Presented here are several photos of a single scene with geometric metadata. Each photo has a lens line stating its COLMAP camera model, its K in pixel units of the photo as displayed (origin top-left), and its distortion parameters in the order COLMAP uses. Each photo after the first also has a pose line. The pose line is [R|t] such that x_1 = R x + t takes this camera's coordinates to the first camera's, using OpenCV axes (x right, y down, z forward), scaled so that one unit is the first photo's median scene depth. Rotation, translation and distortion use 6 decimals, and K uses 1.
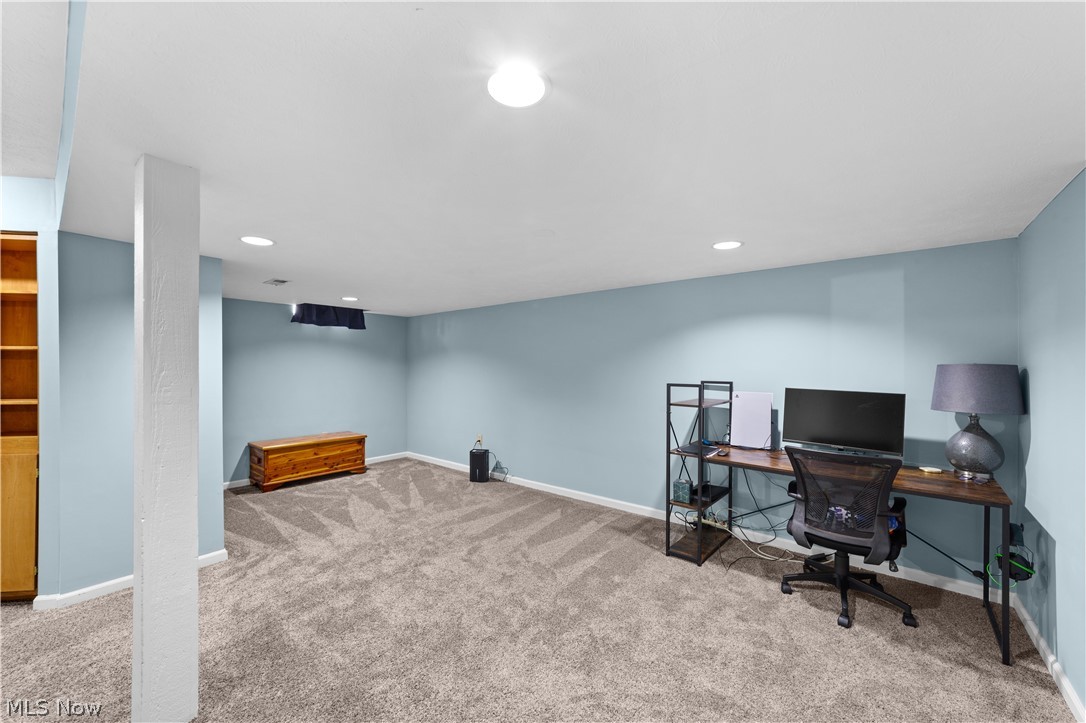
lens RADIAL K [[418.6, 0, 543.5], [0, 418.6, 360.3], [0, 0, 1]] dist [-0.014790, 0.006944]
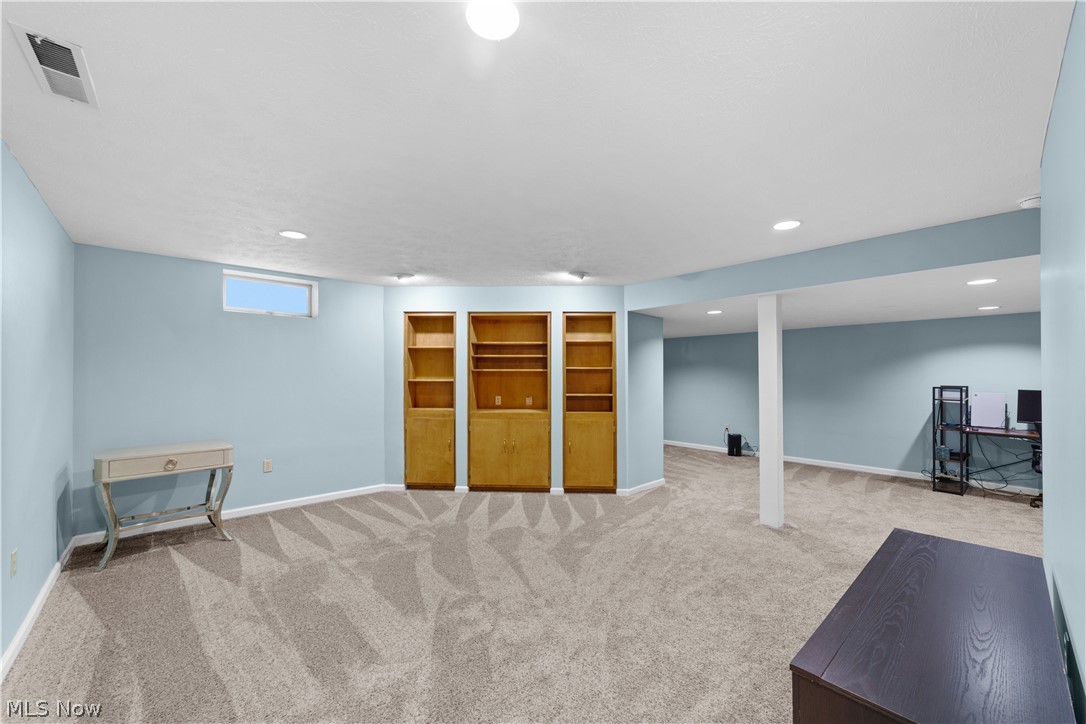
lens RADIAL K [[418.6, 0, 542.3], [0, 418.6, 368.2], [0, 0, 1]] dist [-0.014790, 0.006944]
pose [[0.989216, -0.004695, -0.146387, -0.925036], [0.005012, 0.999986, 0.001800, -0.025708], [0.146376, -0.002514, 0.989226, -0.789338]]
